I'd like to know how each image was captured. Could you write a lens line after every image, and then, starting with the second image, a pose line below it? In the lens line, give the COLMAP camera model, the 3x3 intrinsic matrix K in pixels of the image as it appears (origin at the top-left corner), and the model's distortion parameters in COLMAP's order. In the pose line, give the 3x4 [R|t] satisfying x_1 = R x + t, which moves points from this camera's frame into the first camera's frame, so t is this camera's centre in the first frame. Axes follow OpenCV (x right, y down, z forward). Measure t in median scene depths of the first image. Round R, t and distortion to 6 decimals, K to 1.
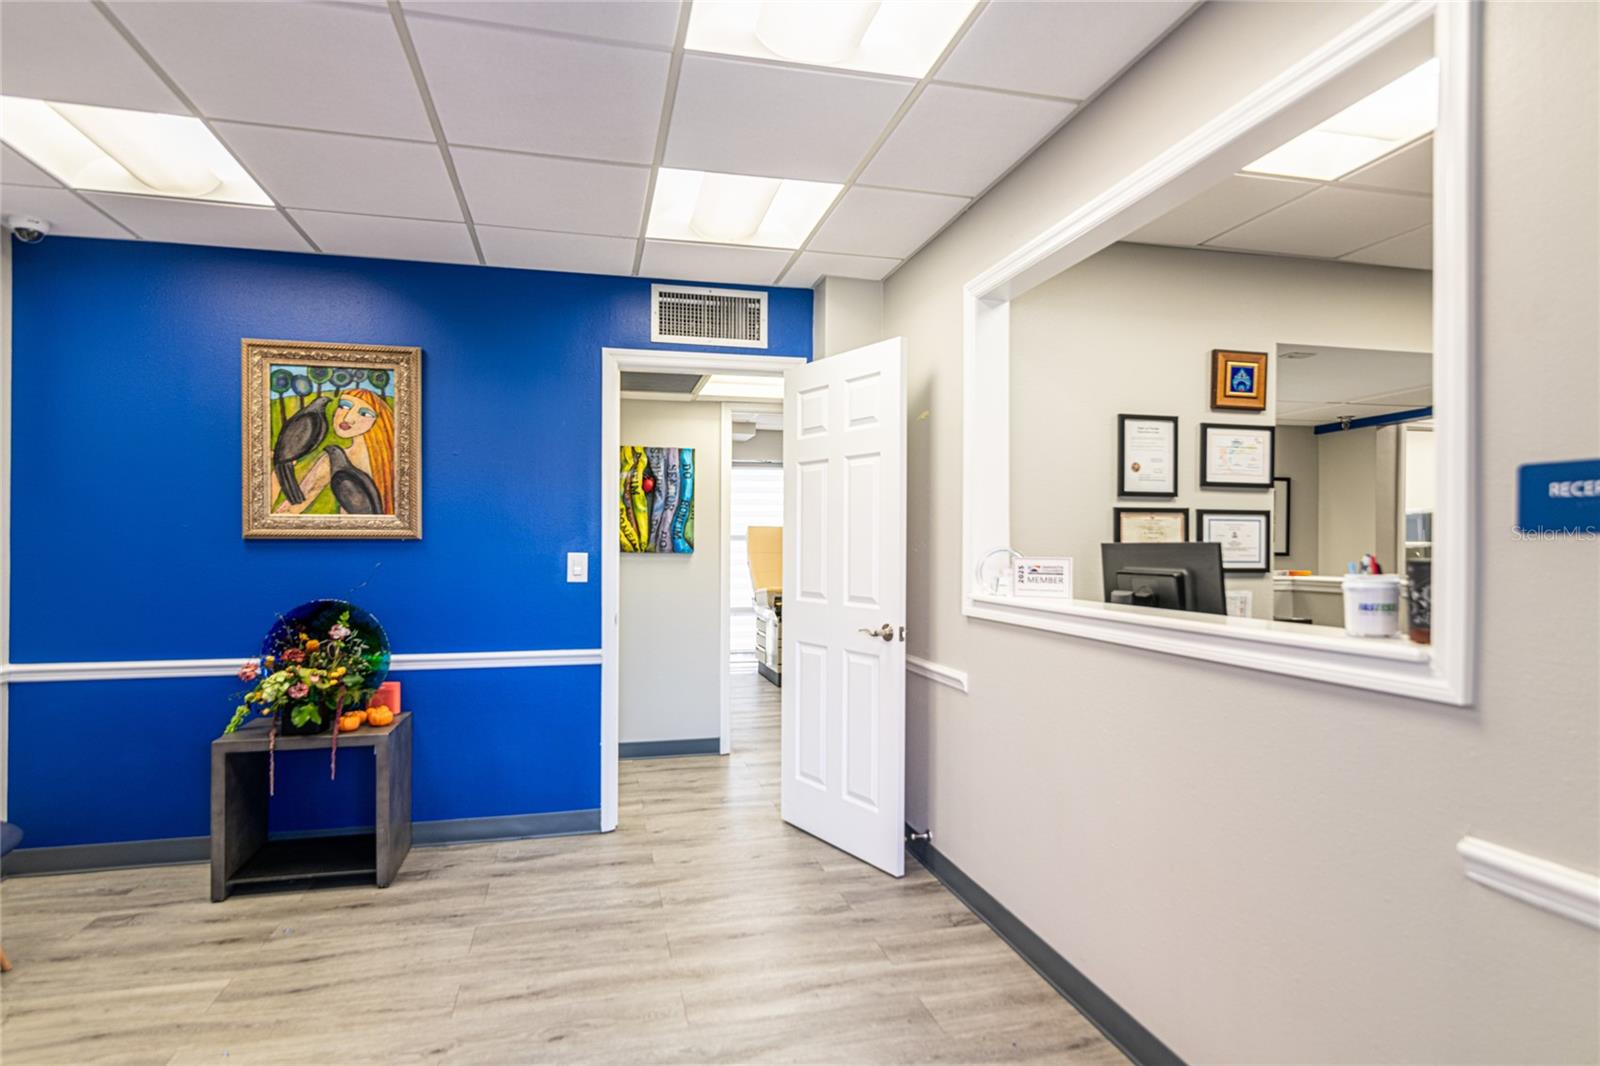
lens RADIAL K [[825.0, 0, 794.1], [0, 825.0, 541.7], [0, 0, 1]] dist [0.007494, 0.000823]
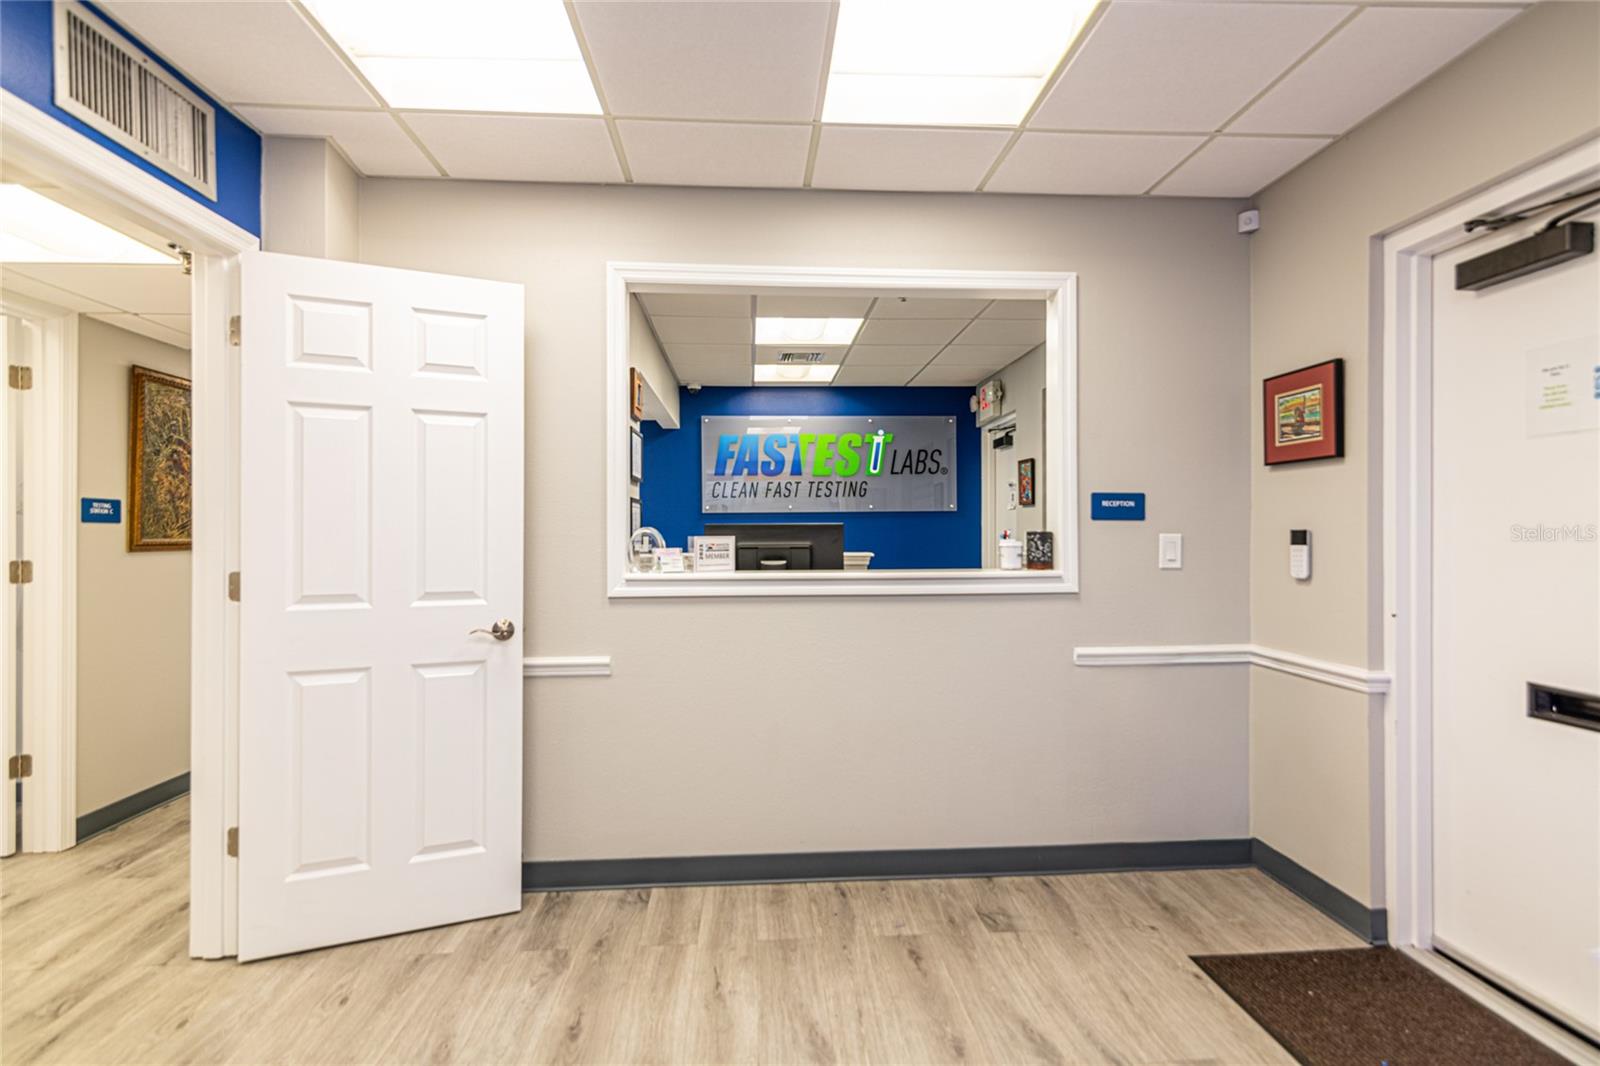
lens RADIAL K [[825.0, 0, 802.5], [0, 825.0, 535.4], [0, 0, 1]] dist [0.007494, 0.000823]
pose [[0.165032, -0.007805, 0.986257, -0.810629], [-0.000098, 0.999969, 0.007930, 0.007777], [-0.986288, -0.001406, 0.165026, 0.680534]]
